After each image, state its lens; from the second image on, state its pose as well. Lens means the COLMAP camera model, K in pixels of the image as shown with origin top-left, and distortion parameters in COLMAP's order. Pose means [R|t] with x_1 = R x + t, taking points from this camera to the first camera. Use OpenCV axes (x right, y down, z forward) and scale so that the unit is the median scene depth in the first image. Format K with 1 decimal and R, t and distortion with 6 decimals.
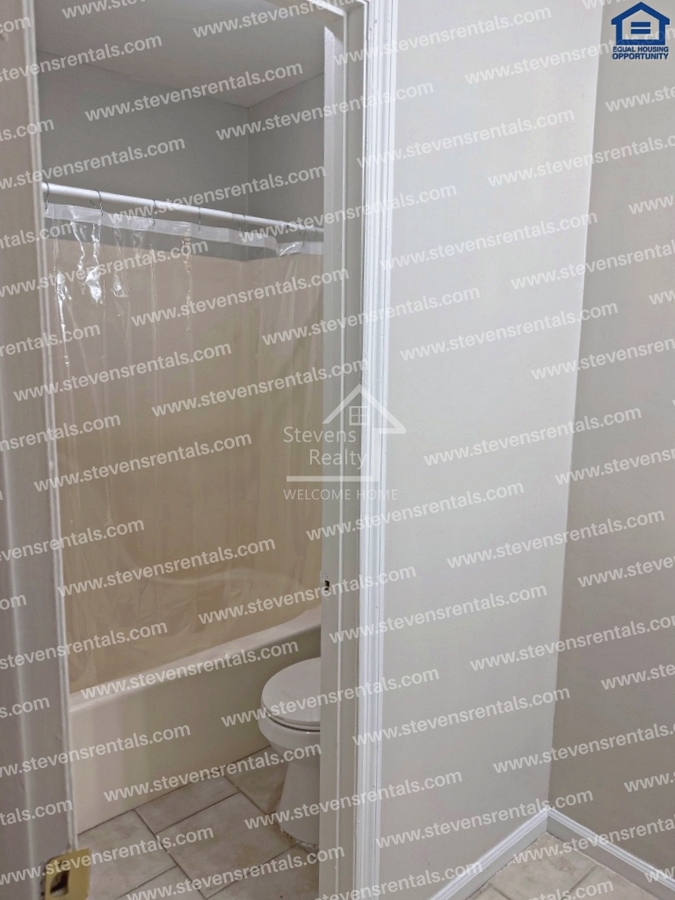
lens RADIAL K [[632.6, 0, 341.4], [0, 632.6, 455.0], [0, 0, 1]] dist [0.002992, -0.004075]
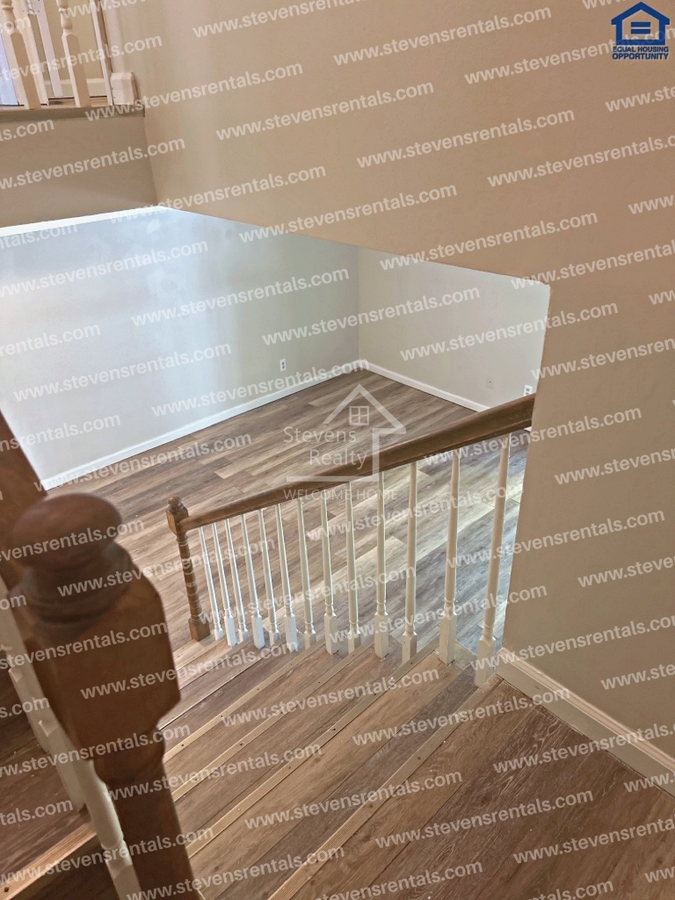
lens RADIAL K [[632.6, 0, 341.4], [0, 632.6, 455.0], [0, 0, 1]] dist [0.002992, -0.004075]
pose [[1.000000, -0.000021, -0.000032, 0.073983], [0.000021, 1.000000, -0.000173, 0.328521], [0.000032, 0.000173, 1.000000, -0.000002]]
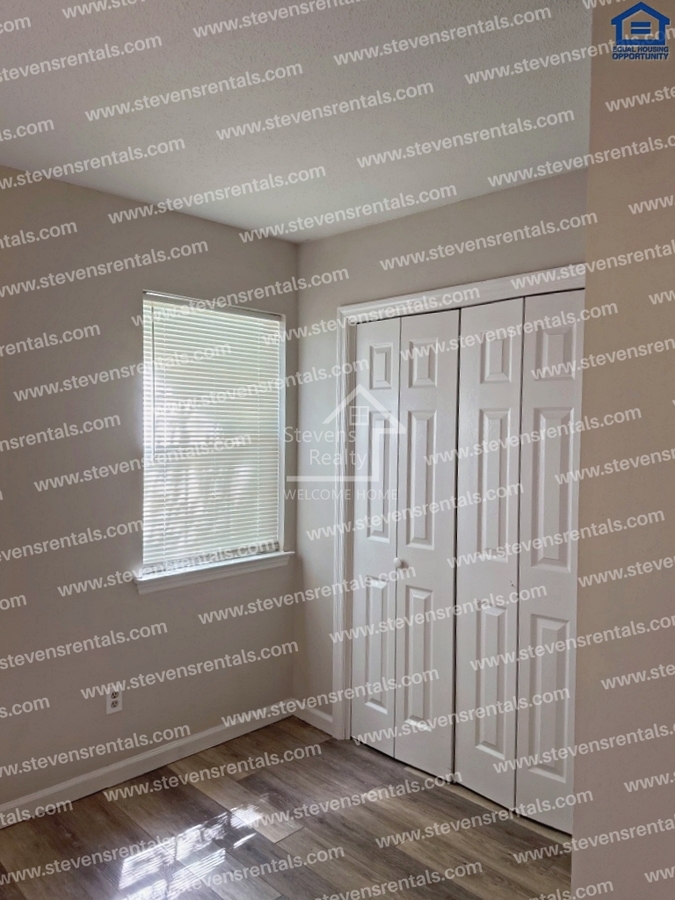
lens RADIAL K [[632.6, 0, 341.4], [0, 632.6, 455.0], [0, 0, 1]] dist [0.002992, -0.004075]
pose [[1.000000, 0.000006, 0.000003, -0.036513], [-0.000006, 1.000000, 0.000054, -0.162276], [-0.000003, -0.000054, 1.000000, -0.000026]]
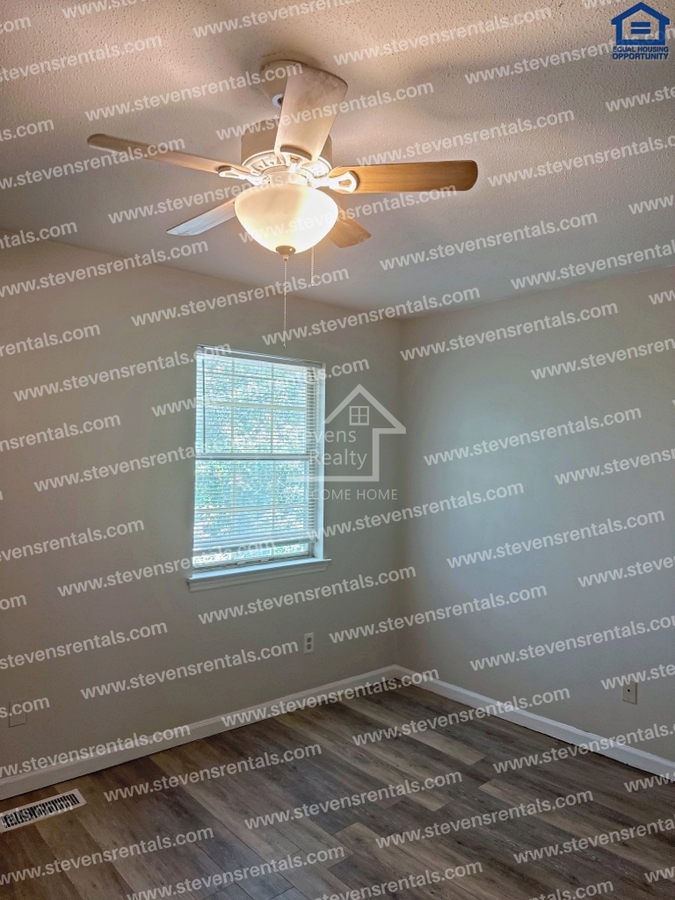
lens RADIAL K [[632.6, 0, 341.4], [0, 632.6, 455.0], [0, 0, 1]] dist [0.002992, -0.004075]
pose [[1.000000, -0.000015, 0.000027, -0.065123], [0.000015, 1.000000, 0.000055, -0.289282], [-0.000027, -0.000055, 1.000000, -0.000079]]
